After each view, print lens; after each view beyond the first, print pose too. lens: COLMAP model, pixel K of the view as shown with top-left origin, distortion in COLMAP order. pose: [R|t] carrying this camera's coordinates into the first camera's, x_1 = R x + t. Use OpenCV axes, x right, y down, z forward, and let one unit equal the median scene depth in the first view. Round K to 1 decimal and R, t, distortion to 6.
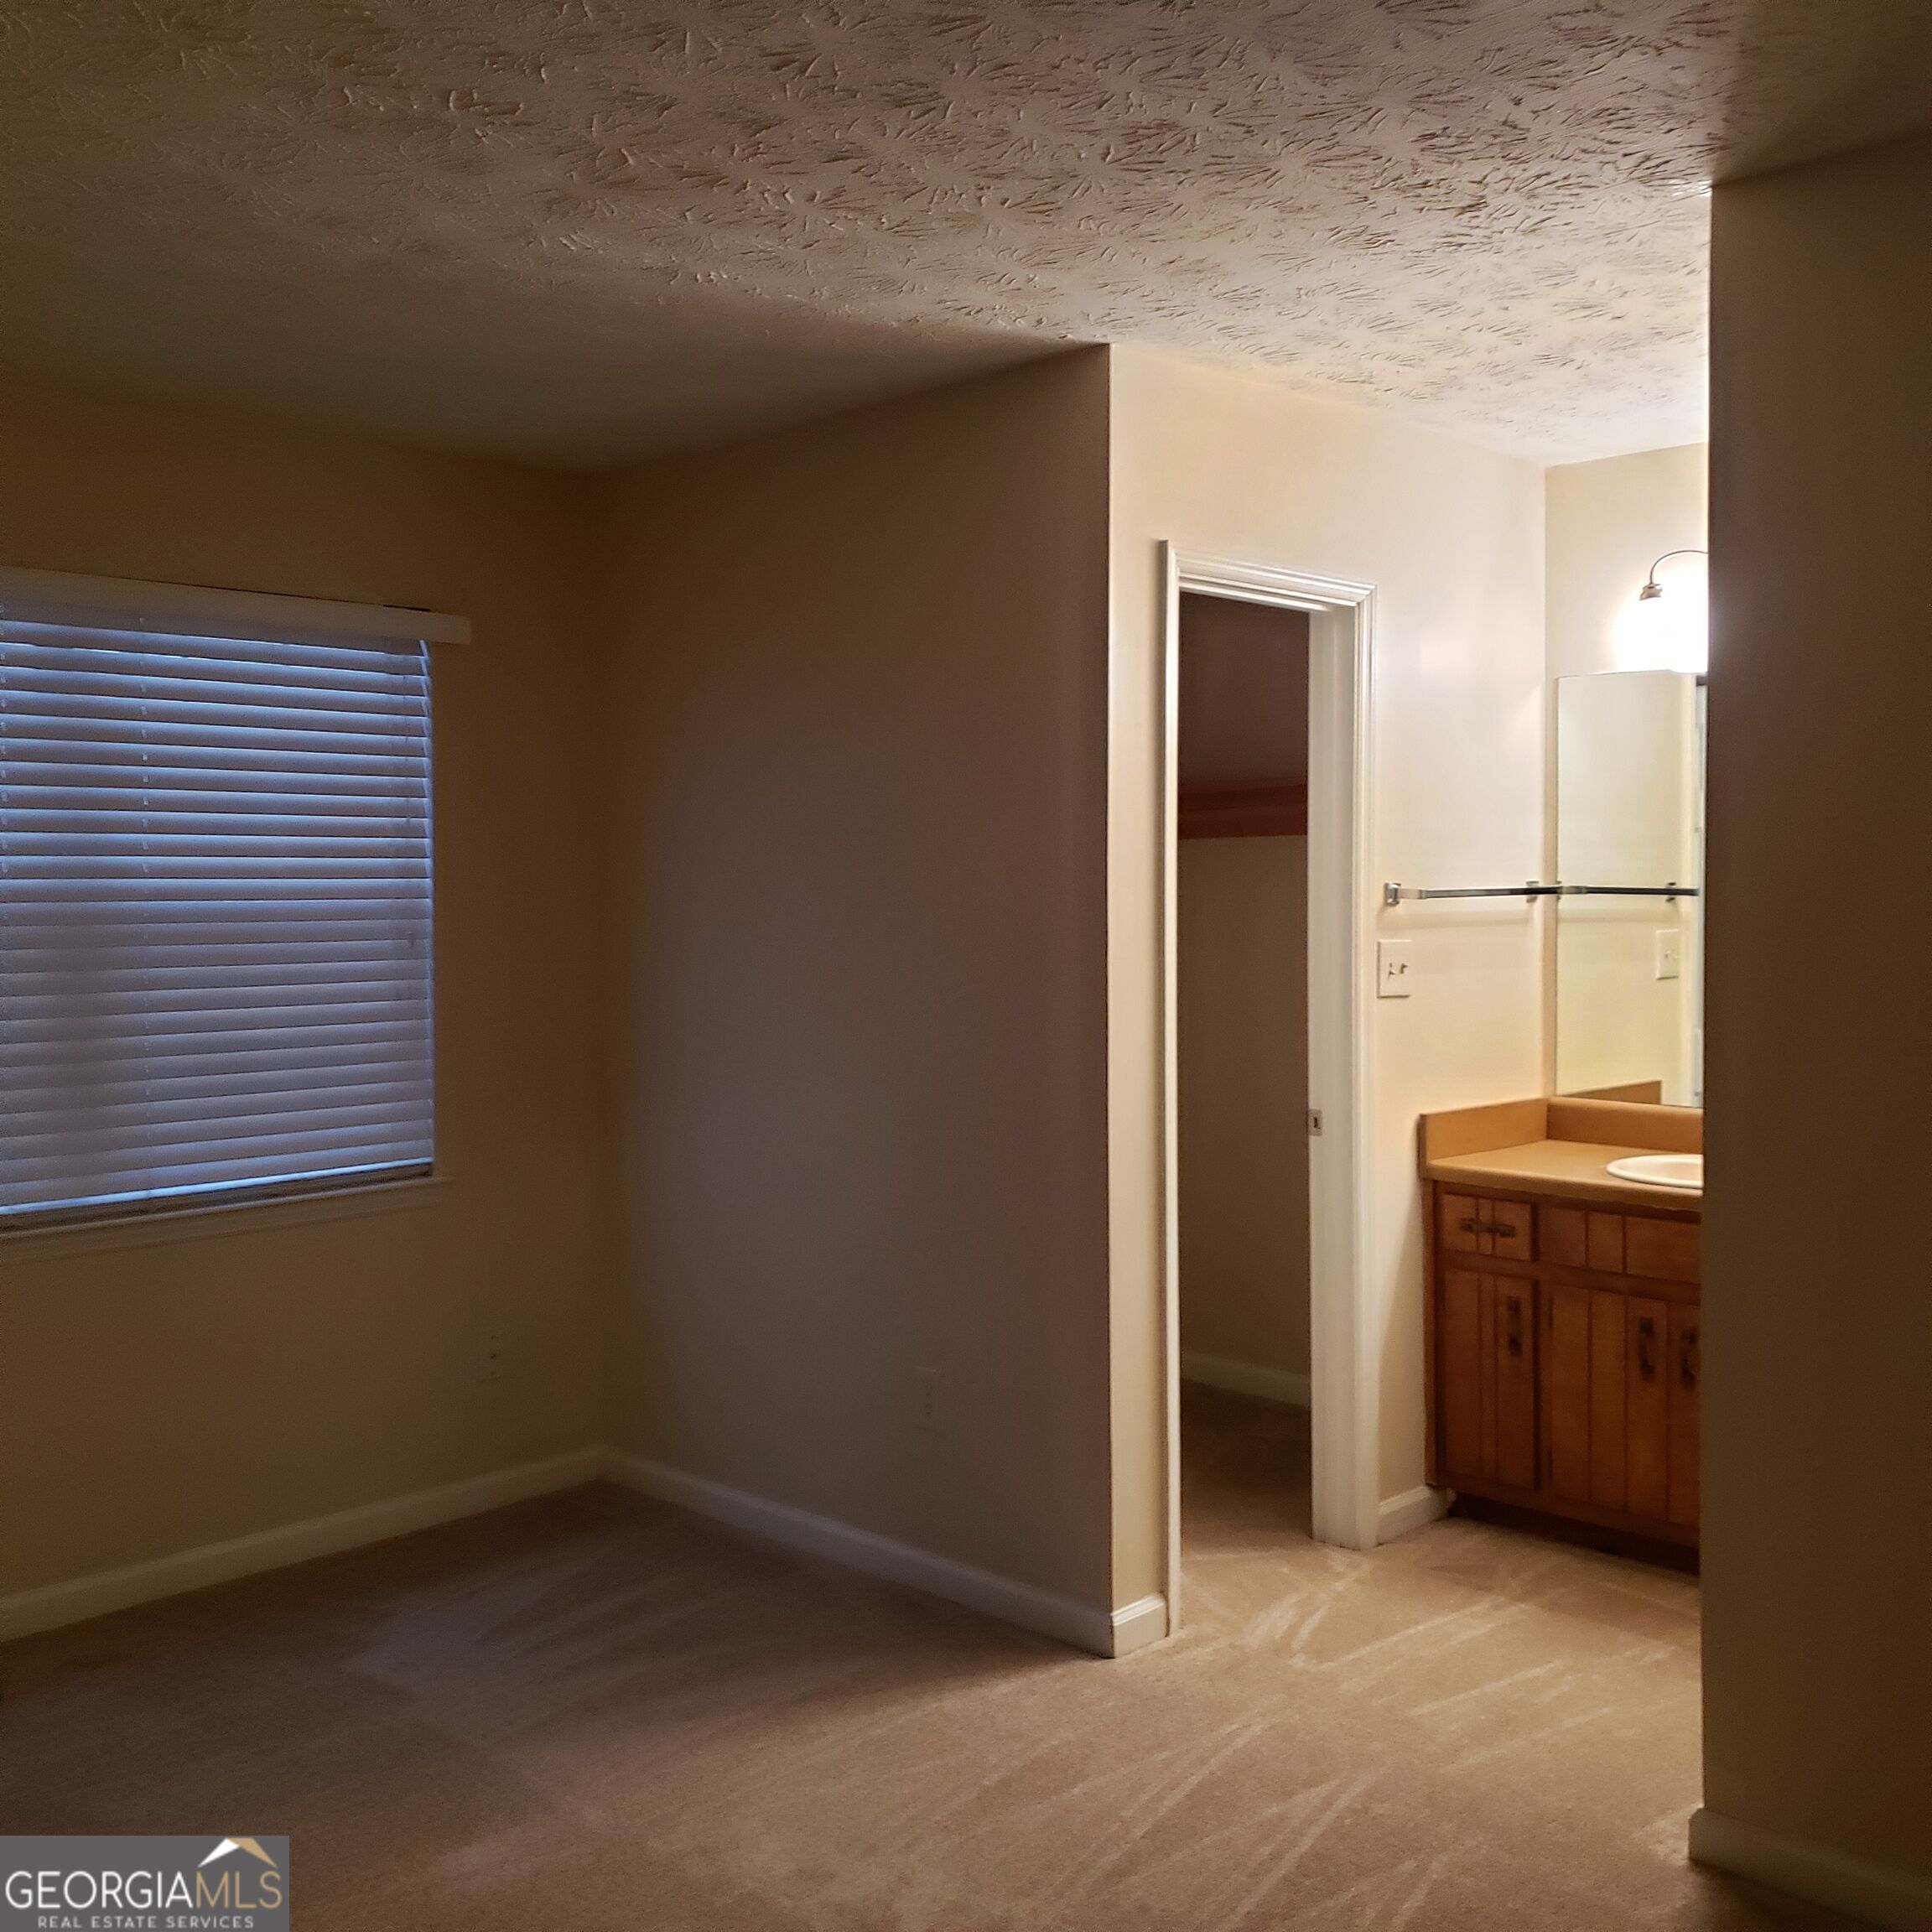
lens RADIAL K [[2009.6, 0, 979.9], [0, 2009.6, 919.3], [0, 0, 1]] dist [0.030415, -0.094449]
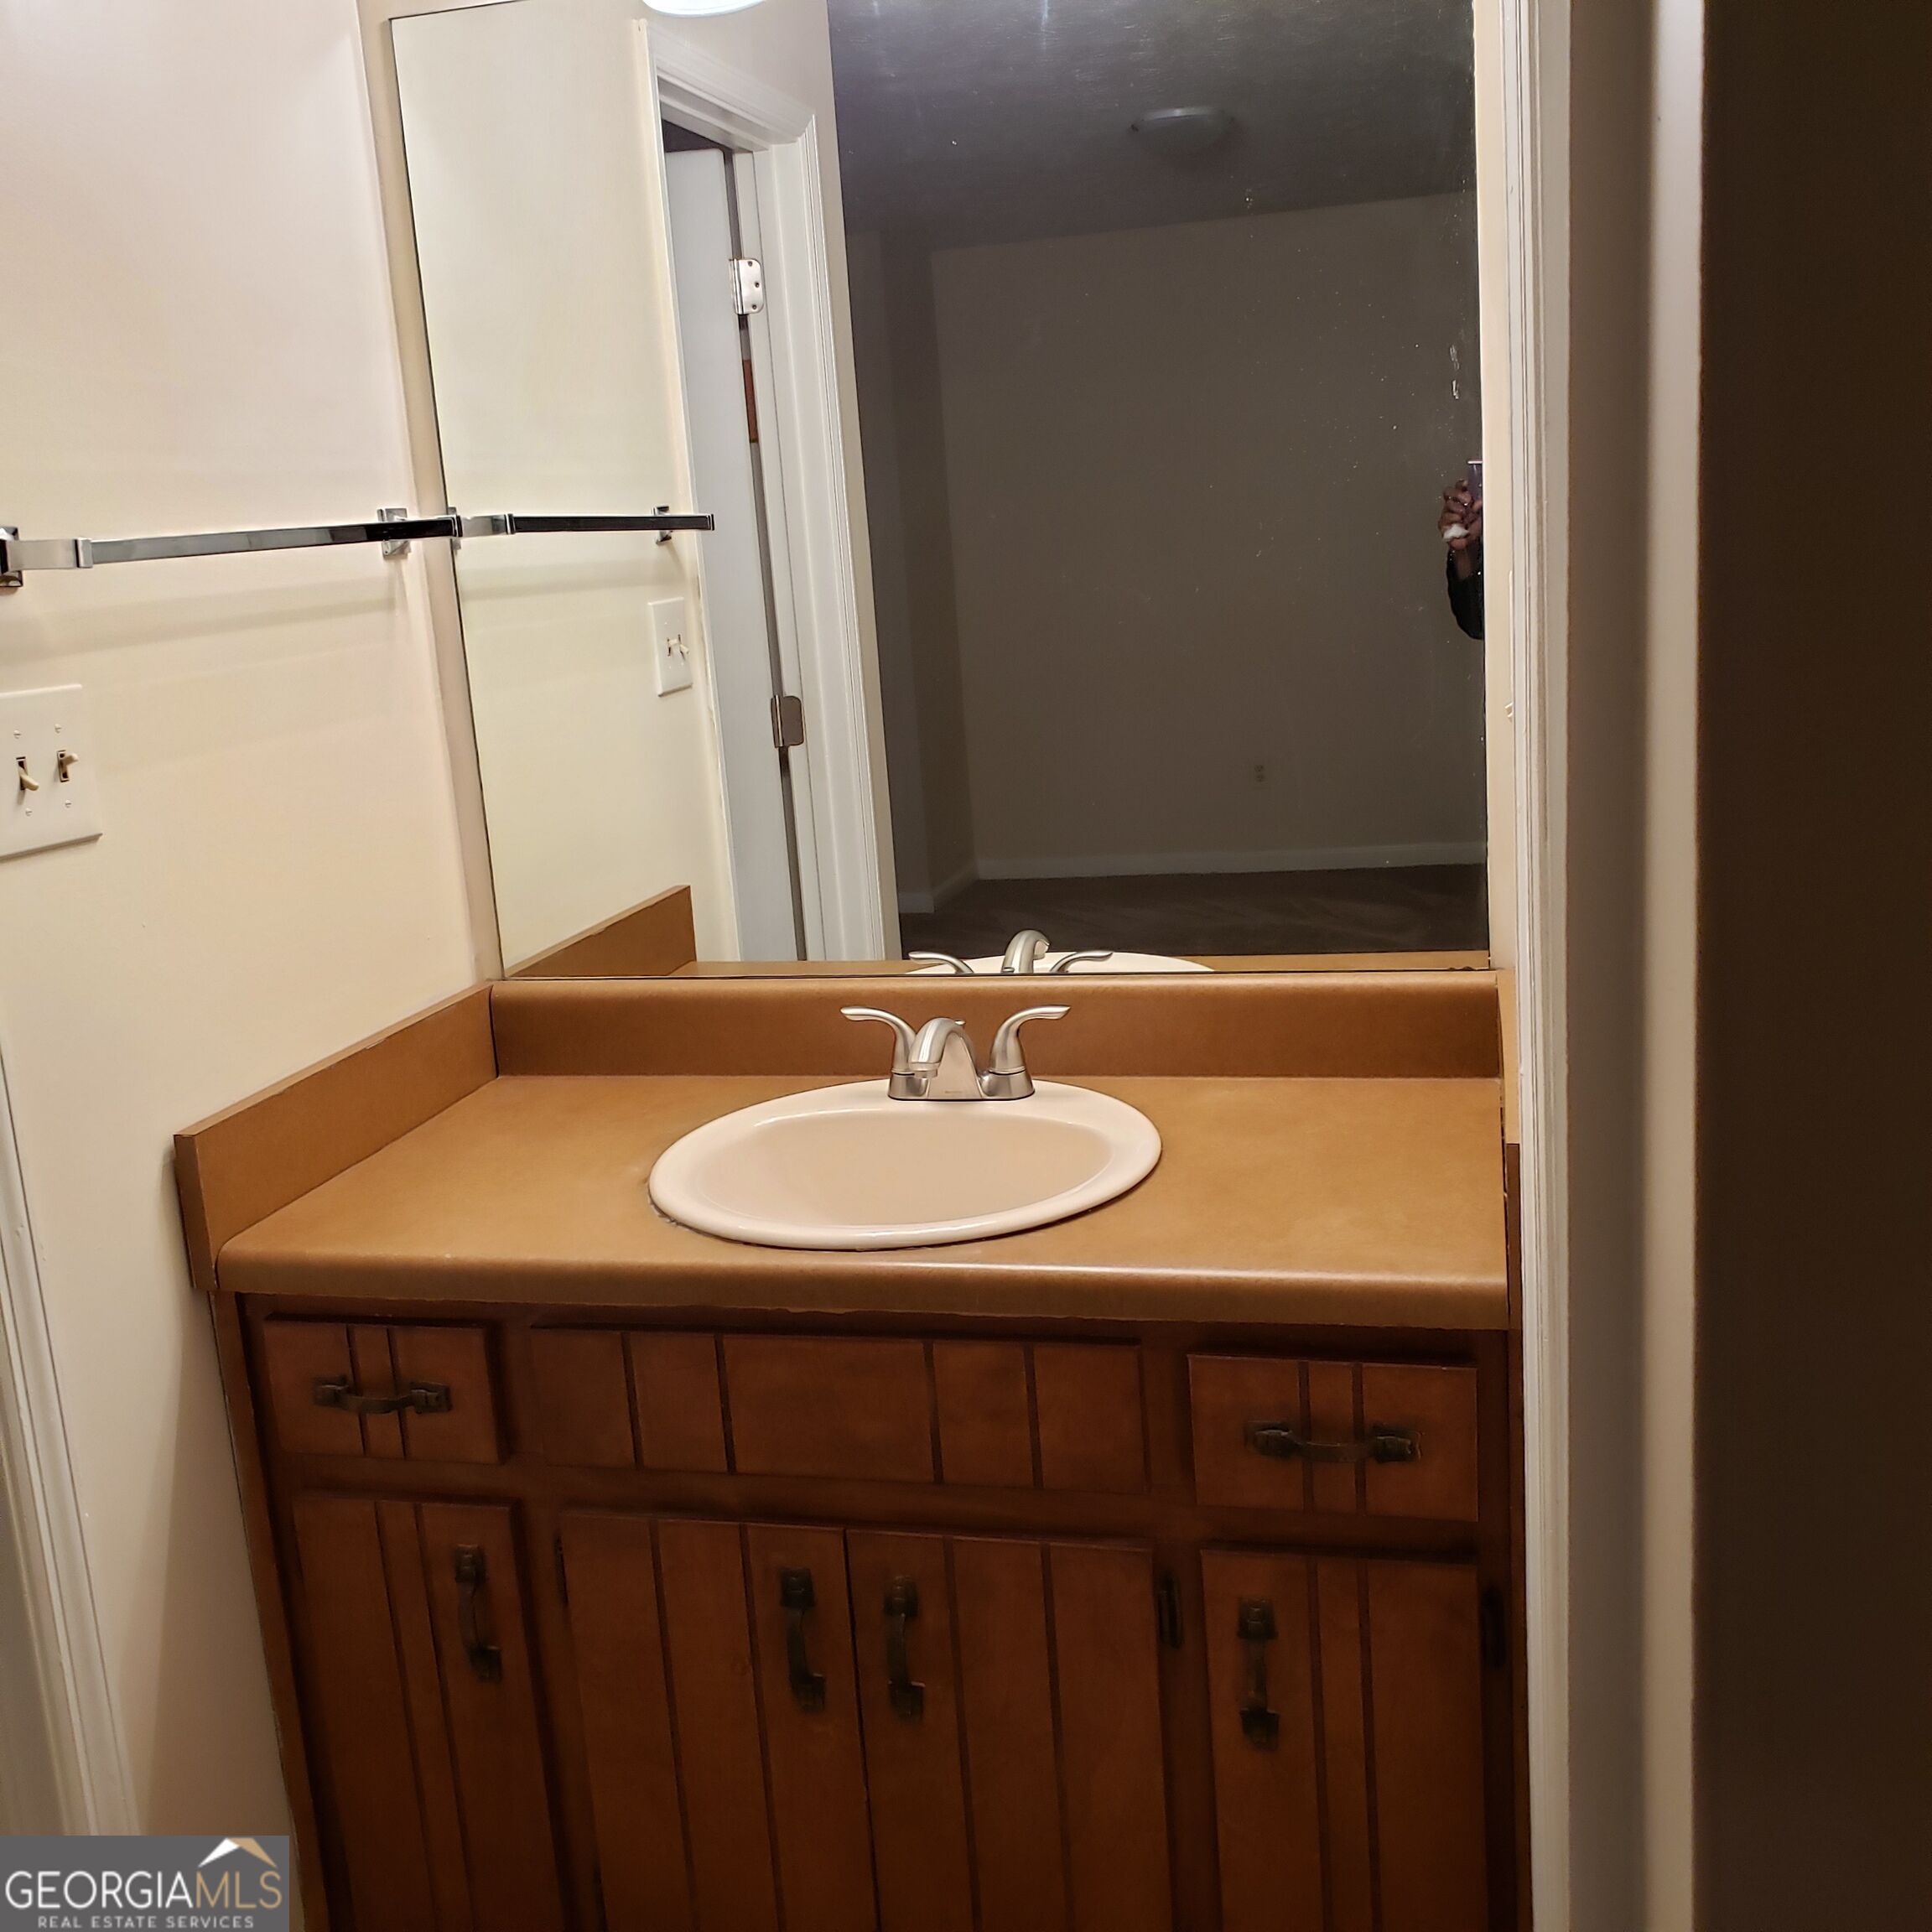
lens RADIAL K [[2171.2, 0, 966.0], [0, 2171.2, 966.0], [0, 0, 1]] dist [-0.014532, -0.032425]
pose [[0.866165, -0.153717, 0.475530, 0.242392], [0.071071, 0.979738, 0.187250, -0.002241], [-0.494679, -0.128393, 0.859540, 0.881085]]
